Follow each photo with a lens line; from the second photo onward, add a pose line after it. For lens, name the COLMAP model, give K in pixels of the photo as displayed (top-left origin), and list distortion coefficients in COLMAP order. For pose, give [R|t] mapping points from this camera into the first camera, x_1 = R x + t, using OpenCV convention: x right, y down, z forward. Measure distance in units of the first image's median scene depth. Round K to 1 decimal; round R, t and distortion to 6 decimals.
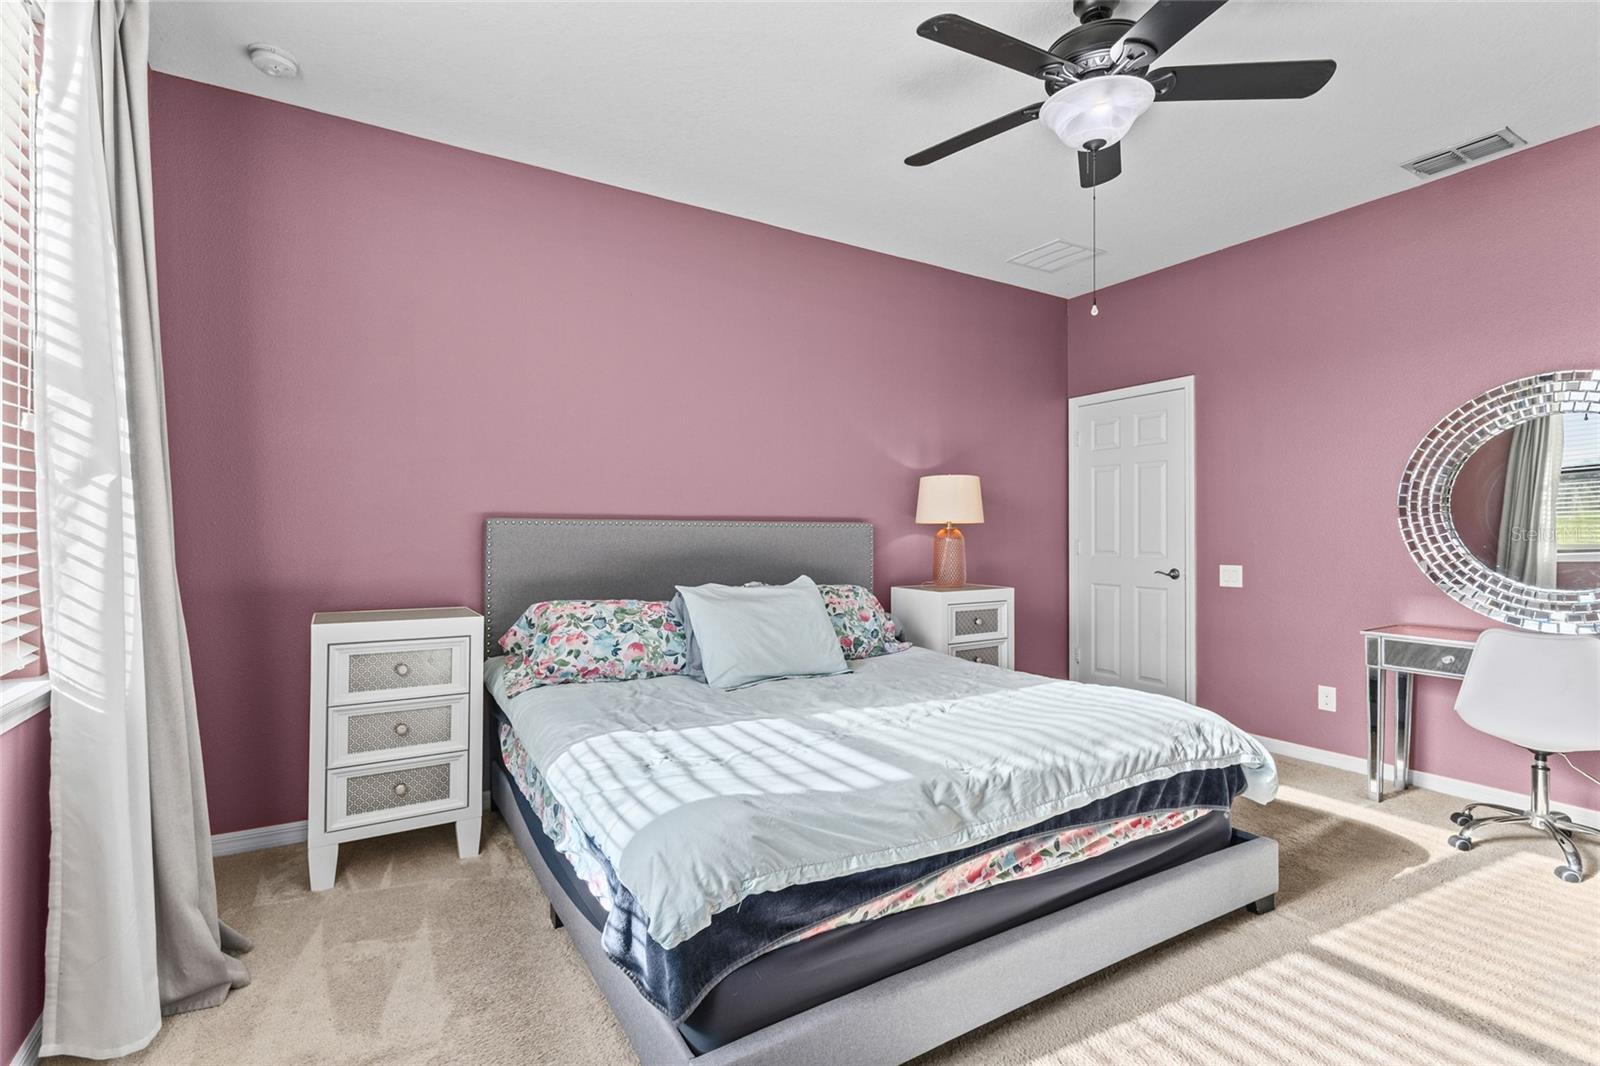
lens RADIAL K [[740.5, 0, 837.2], [0, 740.5, 534.7], [0, 0, 1]] dist [0.003018, 0.000755]
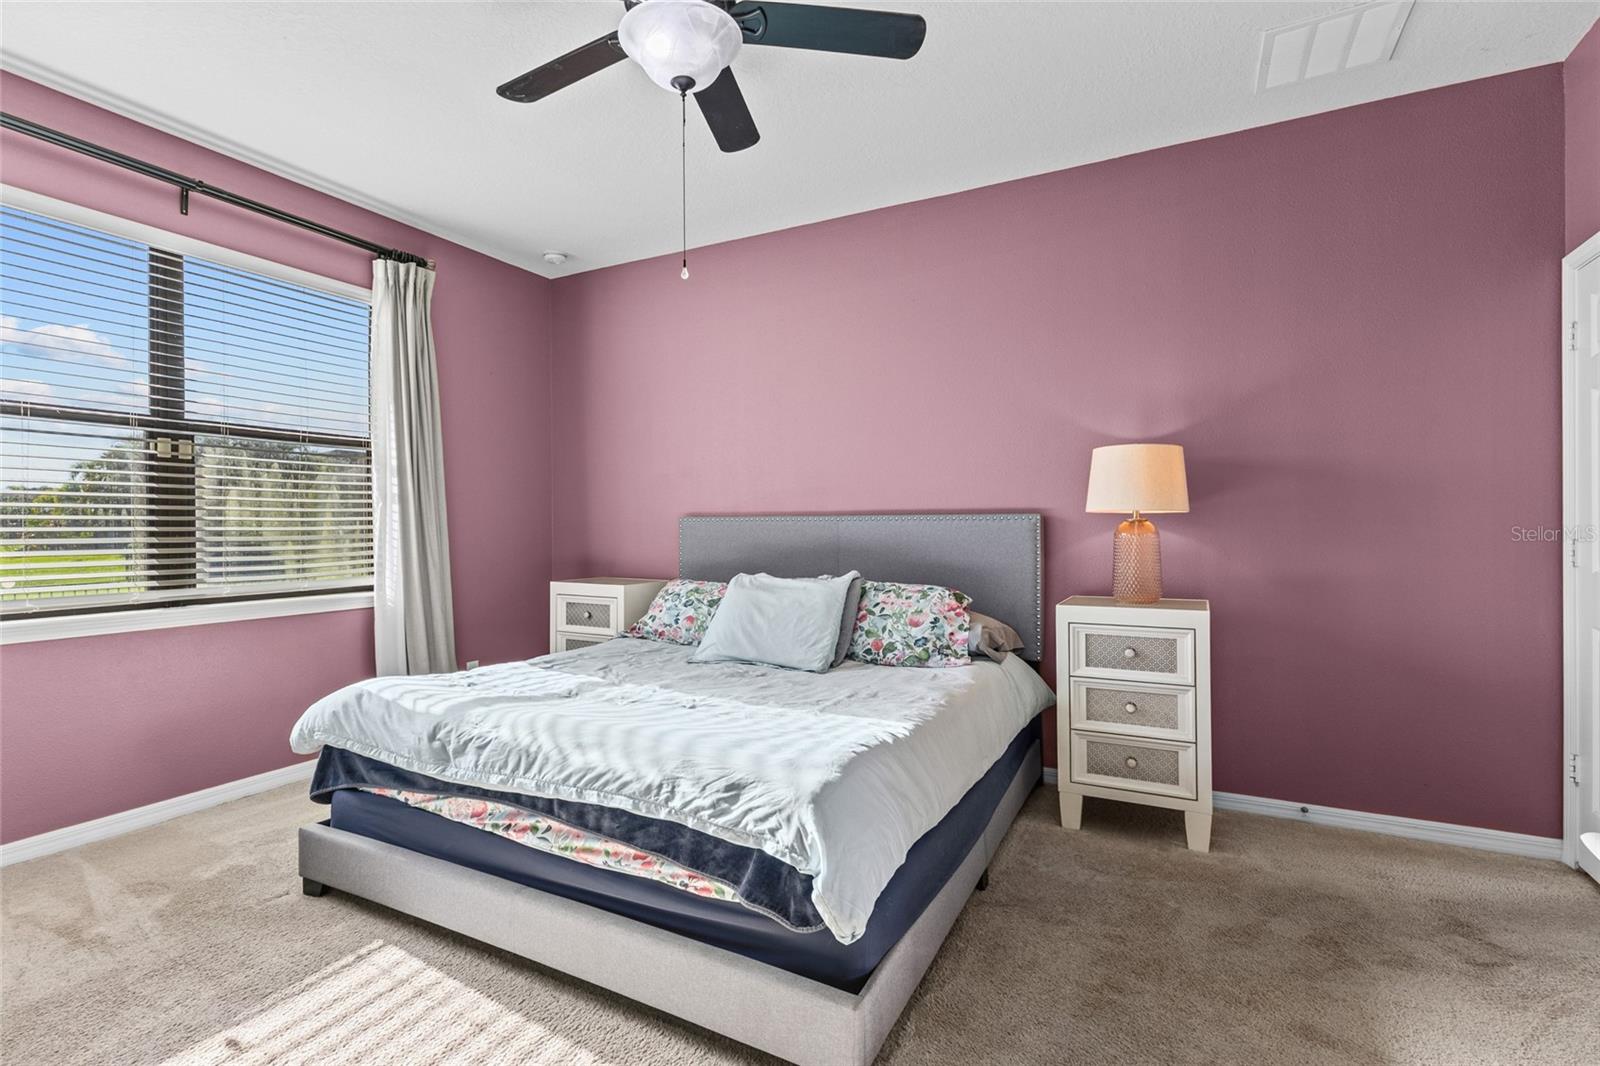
lens RADIAL K [[740.5, 0, 804.6], [0, 740.5, 528.0], [0, 0, 1]] dist [0.003018, 0.000755]
pose [[0.496169, -0.004726, -0.868213, 1.133822], [0.008602, 0.999963, -0.000527, -0.004979], [0.868184, -0.007207, 0.496191, 0.647220]]
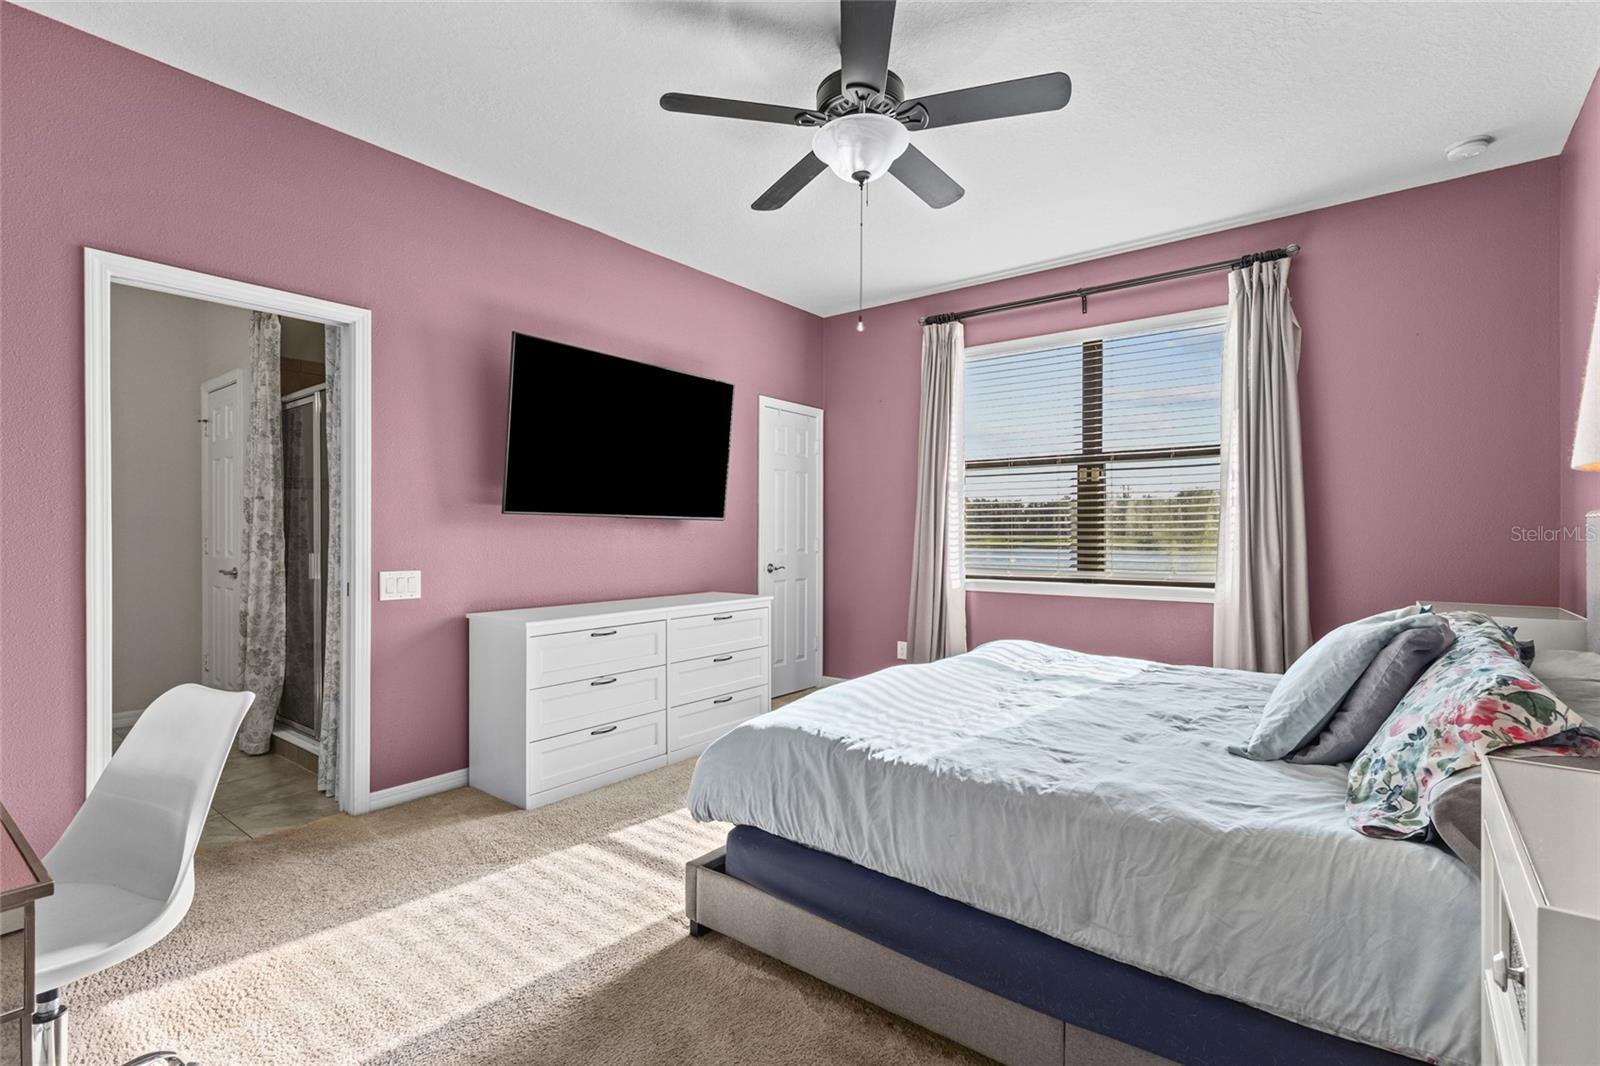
lens RADIAL K [[740.5, 0, 801.5], [0, 740.5, 539.0], [0, 0, 1]] dist [0.003018, 0.000755]
pose [[-0.943806, 0.000235, -0.330499, 0.773432], [-0.001543, 0.999986, 0.005117, 0.001342], [0.330496, 0.005340, -0.943792, 1.905765]]
